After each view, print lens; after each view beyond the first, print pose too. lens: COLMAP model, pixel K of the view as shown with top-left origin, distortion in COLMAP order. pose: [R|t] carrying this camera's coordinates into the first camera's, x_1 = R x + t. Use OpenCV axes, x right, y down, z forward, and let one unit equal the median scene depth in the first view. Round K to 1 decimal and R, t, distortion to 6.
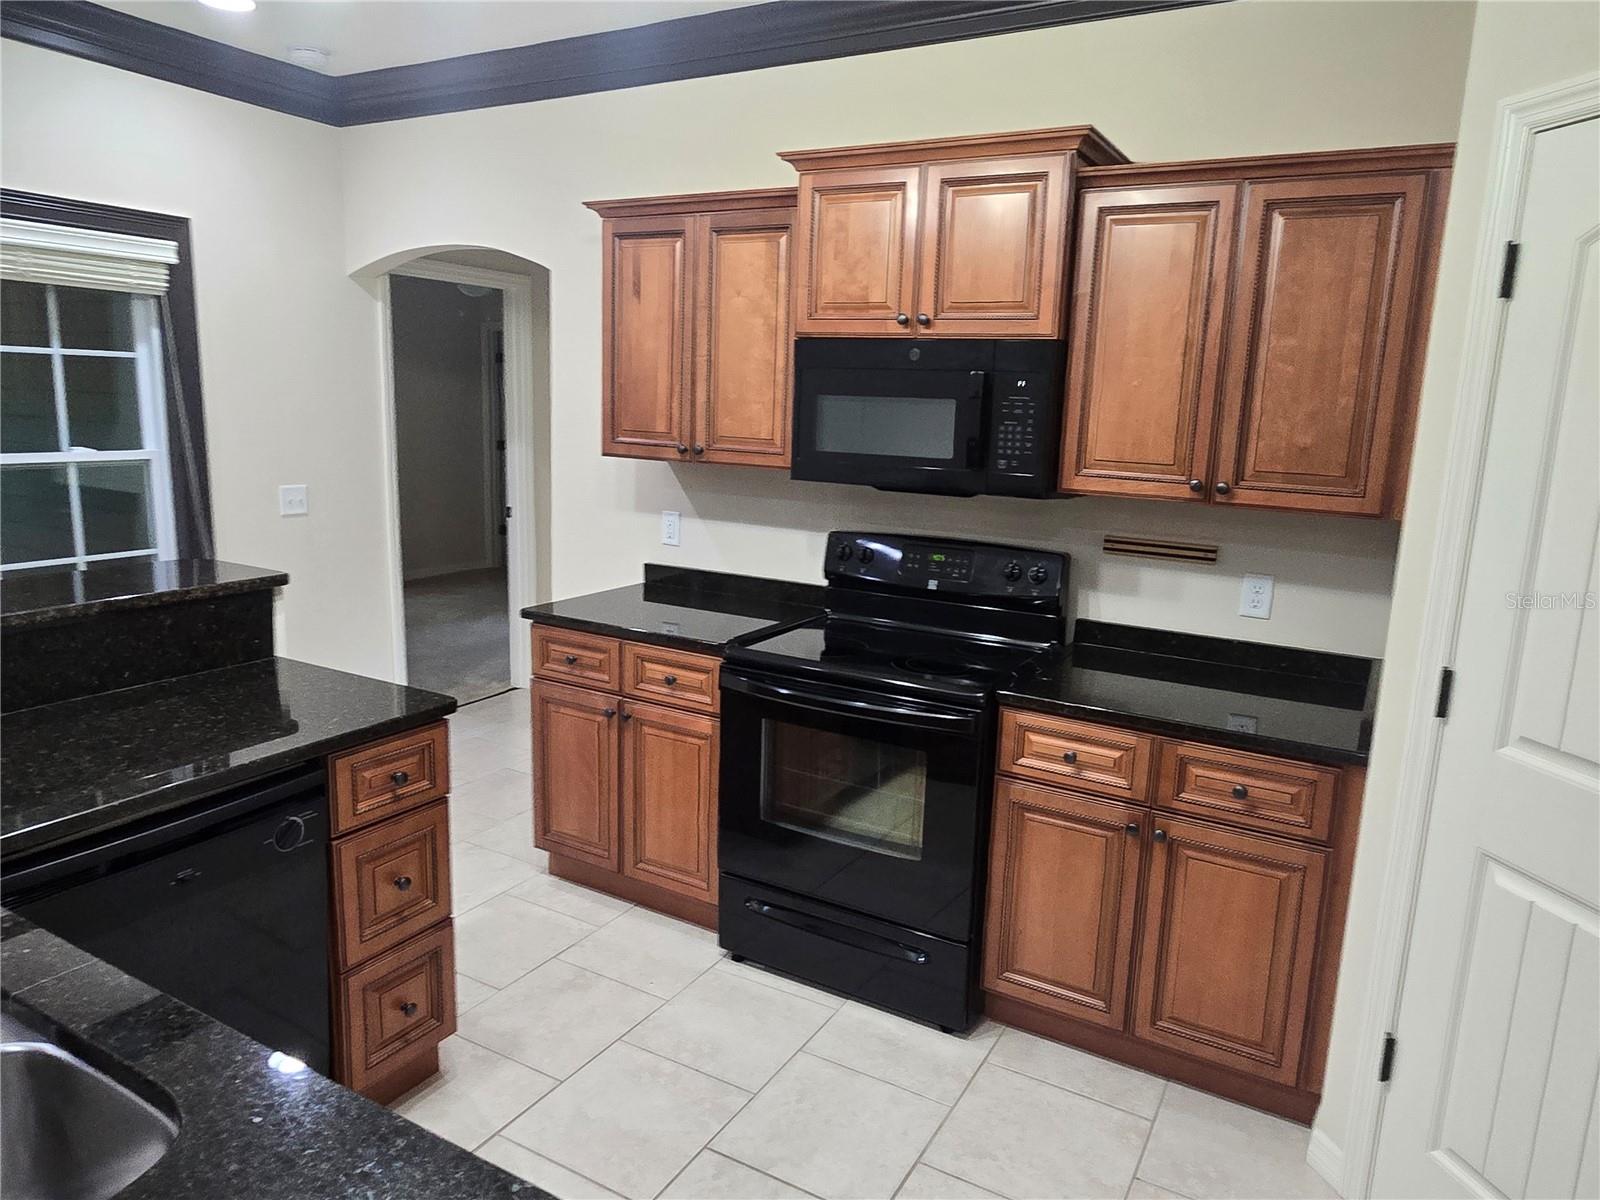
lens RADIAL K [[1058.8, 0, 805.4], [0, 1058.8, 598.5], [0, 0, 1]] dist [0.002870, -0.001080]
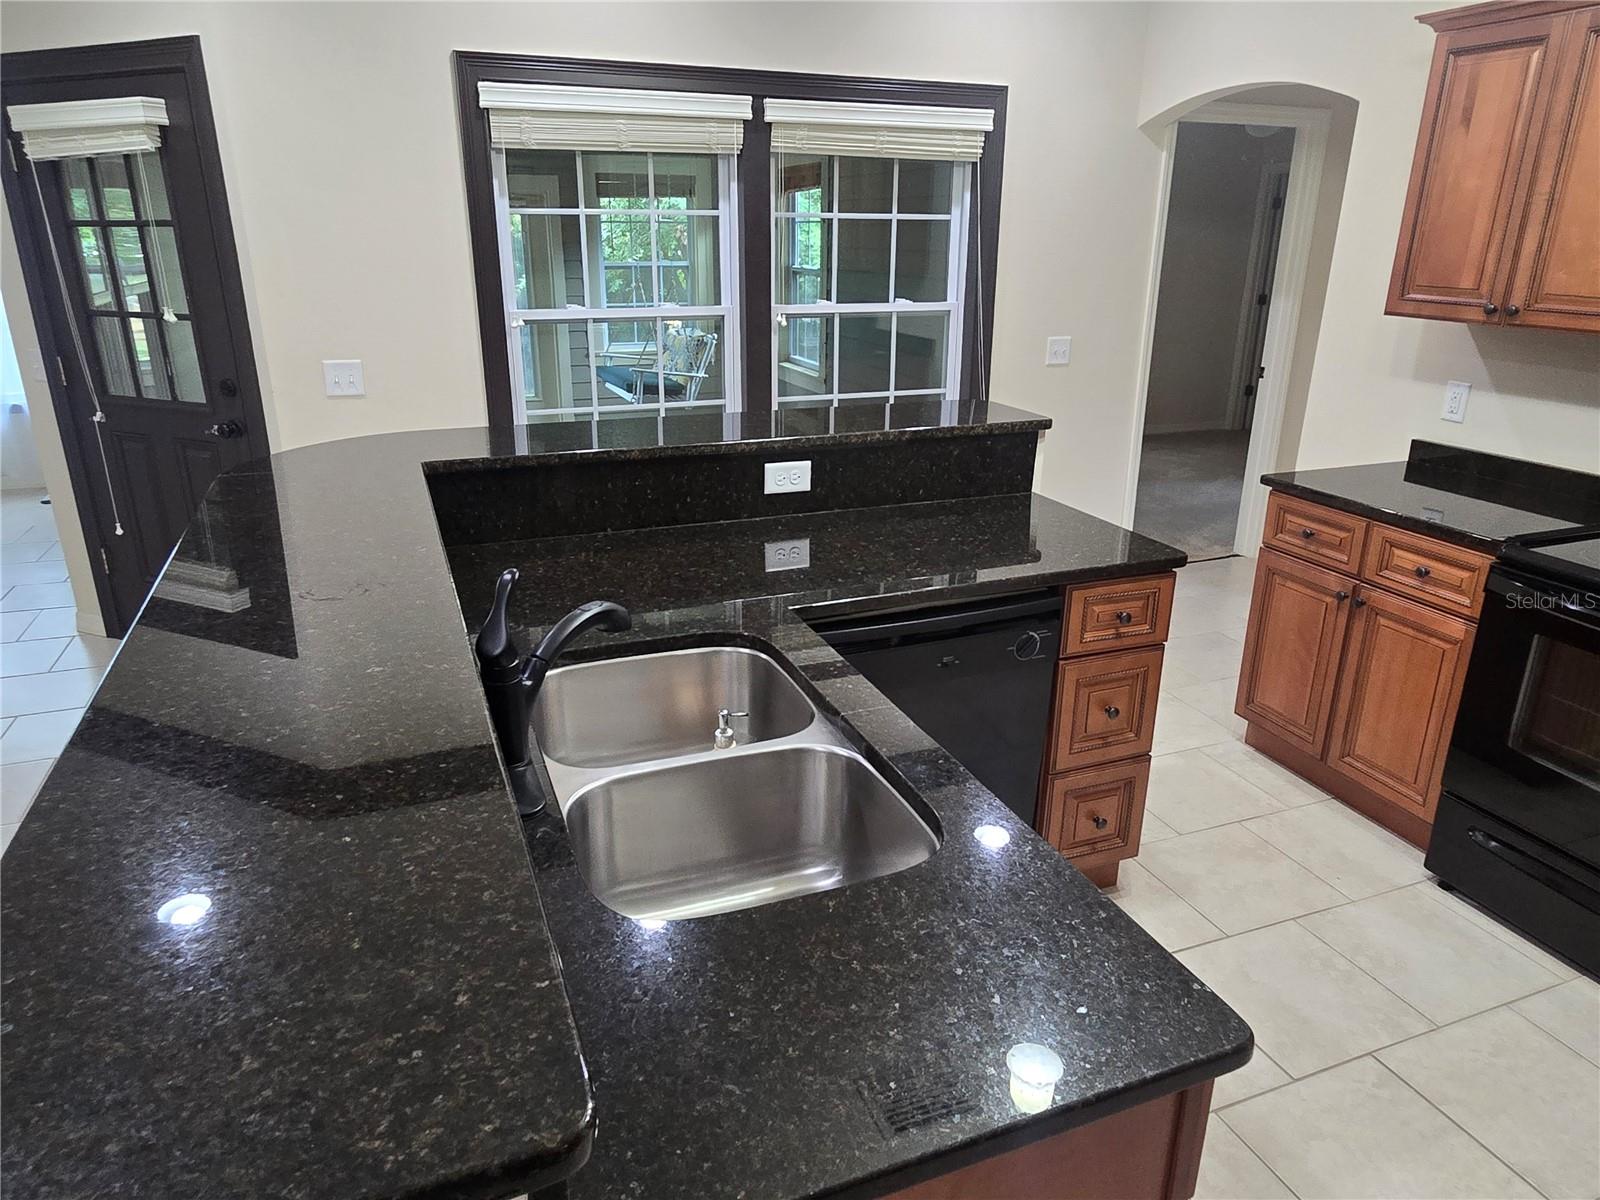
lens RADIAL K [[1042.6, 0, 802.6], [0, 1042.6, 597.4], [0, 0, 1]] dist [-0.000942, -0.002273]
pose [[0.779223, 0.181962, -0.599751, -0.002483], [-0.099532, 0.980710, 0.168228, 0.001436], [0.618793, -0.071393, 0.782303, -0.021337]]
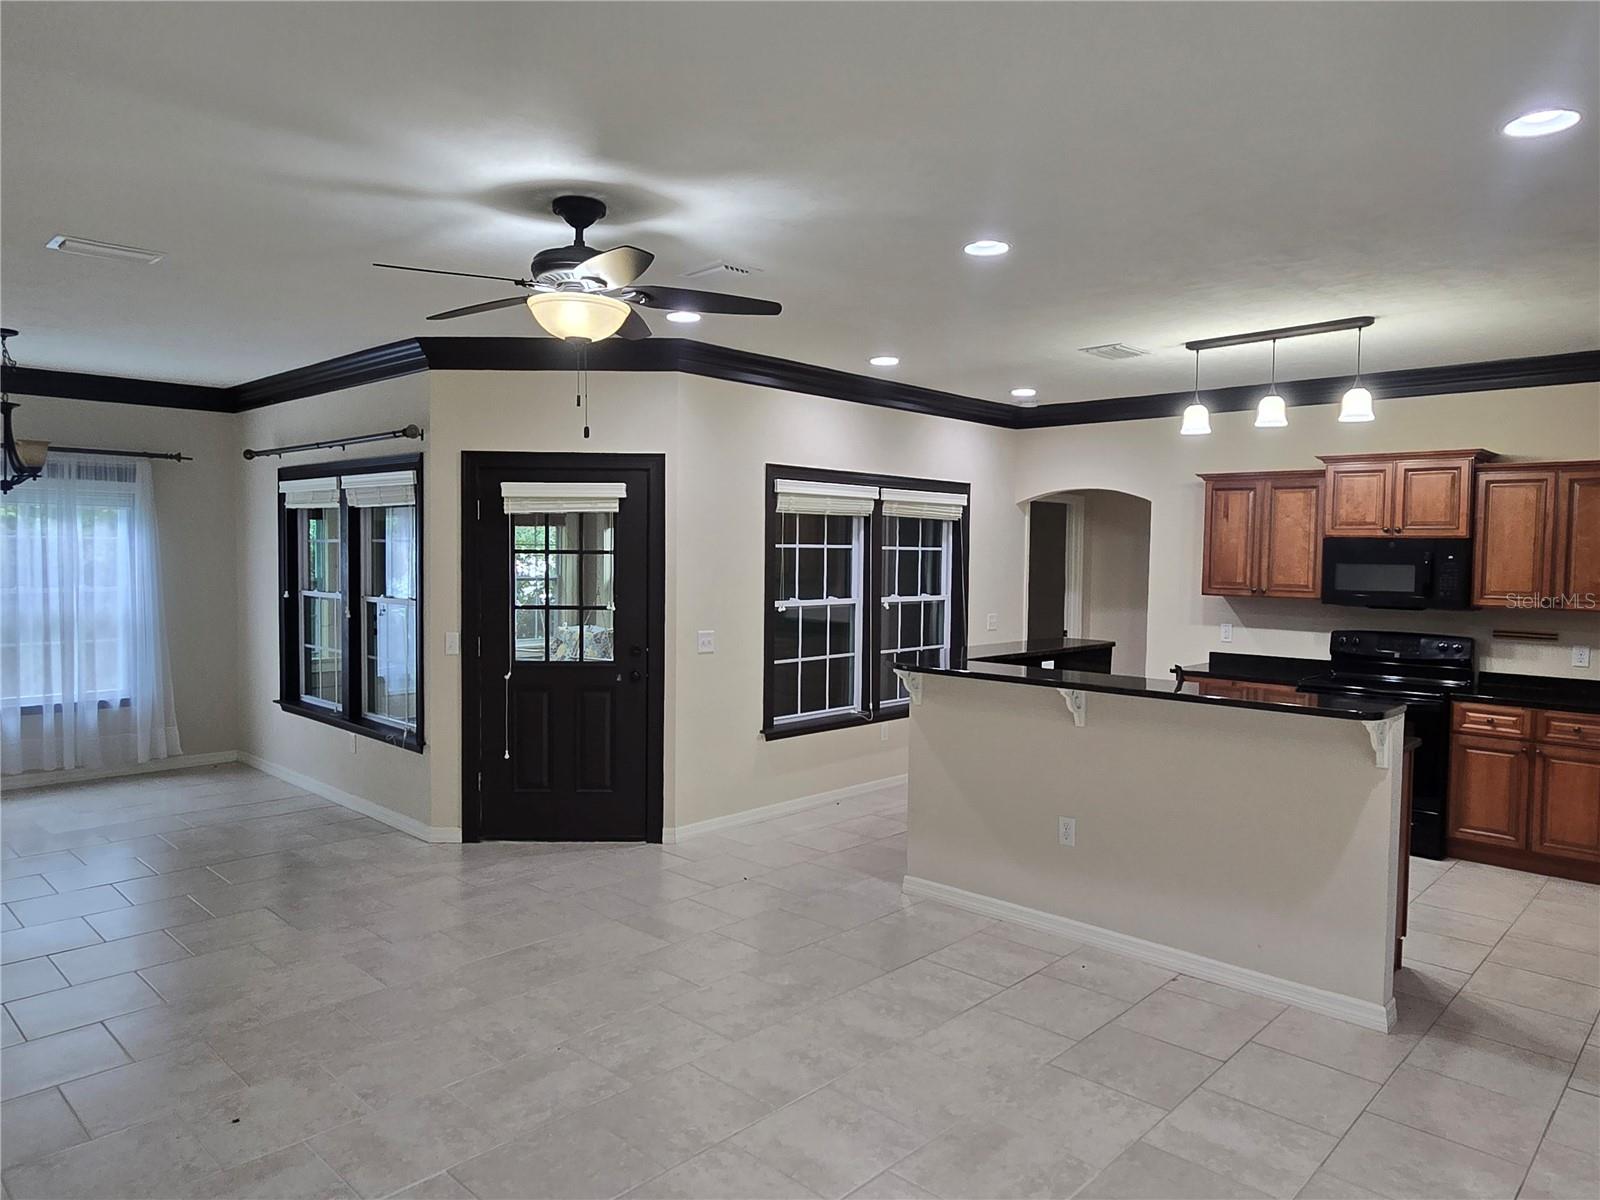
lens RADIAL K [[1058.8, 0, 805.4], [0, 1058.8, 598.5], [0, 0, 1]] dist [0.002870, -0.001080]
pose [[0.970939, -0.009290, -0.239147, -0.548807], [-0.026473, 0.988945, -0.145897, 0.228803], [0.237859, 0.147988, 0.959960, -1.365012]]
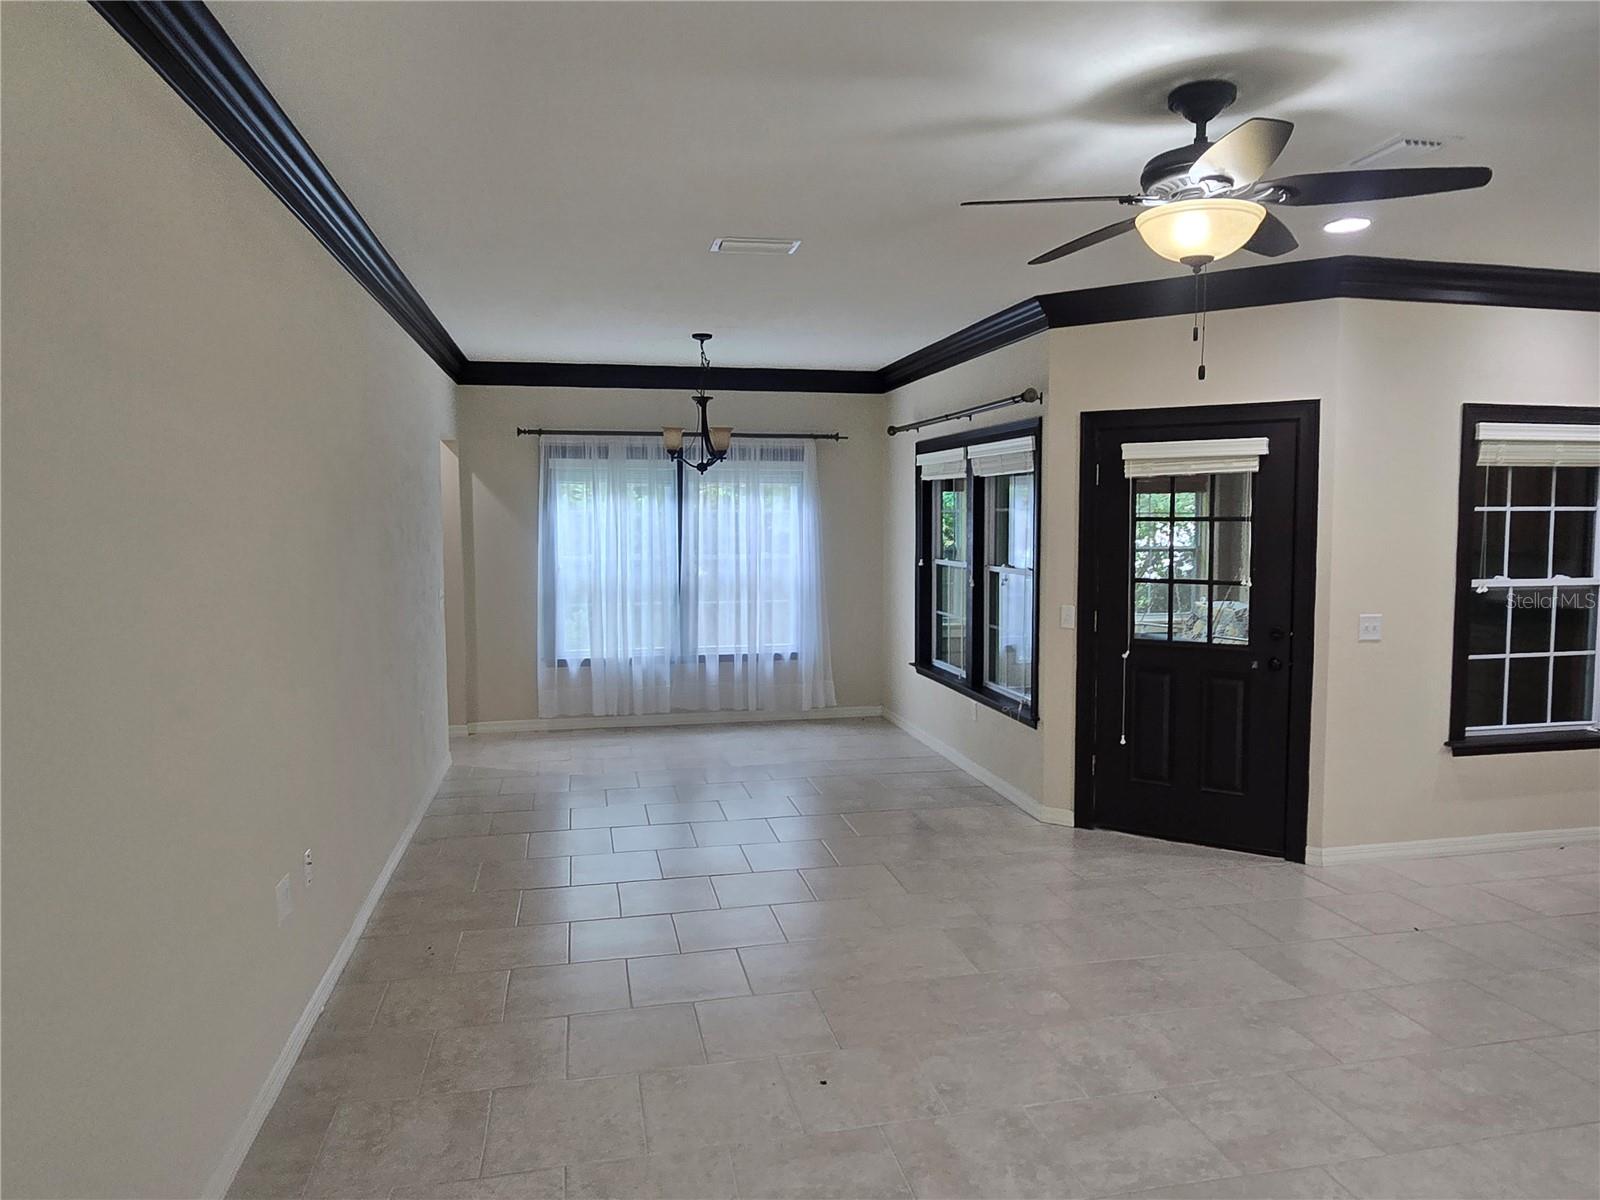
lens RADIAL K [[1049.1, 0, 806.7], [0, 1049.1, 588.3], [0, 0, 1]] dist [-0.002068, -0.002041]
pose [[0.668977, 0.018962, -0.743042, -0.595147], [-0.119640, 0.989387, -0.082466, 0.197776], [0.733592, 0.144065, 0.664145, -1.183223]]
